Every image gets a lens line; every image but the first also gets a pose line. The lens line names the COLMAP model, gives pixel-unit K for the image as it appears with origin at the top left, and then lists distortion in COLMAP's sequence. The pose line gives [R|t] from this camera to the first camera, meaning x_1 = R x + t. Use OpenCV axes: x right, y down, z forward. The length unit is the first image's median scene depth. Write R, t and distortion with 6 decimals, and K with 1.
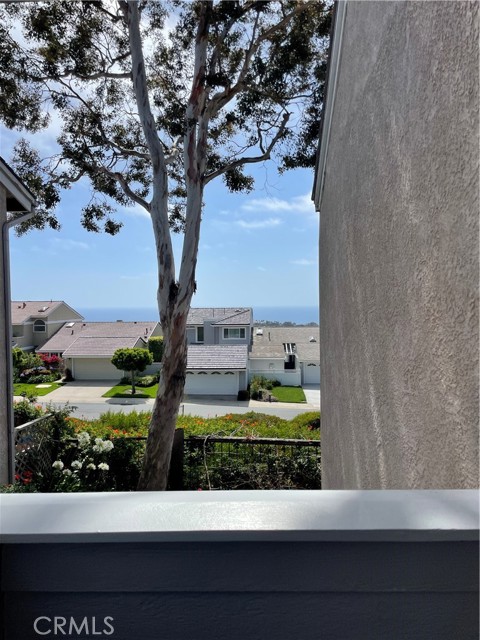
lens RADIAL K [[492.7, 0, 240.0], [0, 492.7, 320.0], [0, 0, 1]] dist [0.112175, -0.164322]
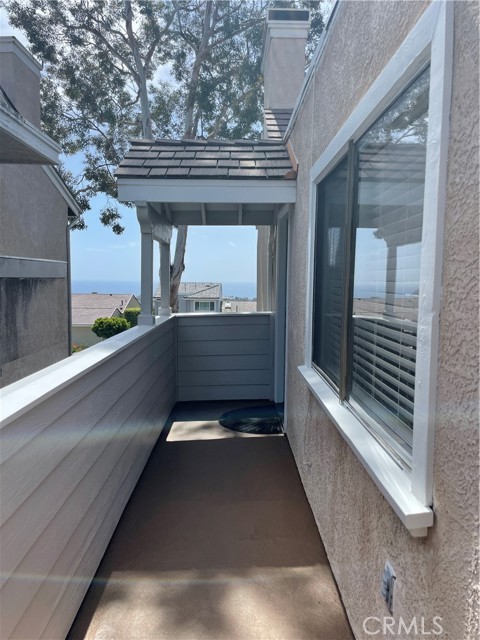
lens RADIAL K [[492.7, 0, 240.0], [0, 492.7, 320.0], [0, 0, 1]] dist [0.112175, -0.164322]
pose [[0.998016, 0.011264, 0.061947, -0.002791], [-0.014314, 0.998696, 0.049008, 0.011214], [-0.061314, -0.049798, 0.996875, -0.312307]]
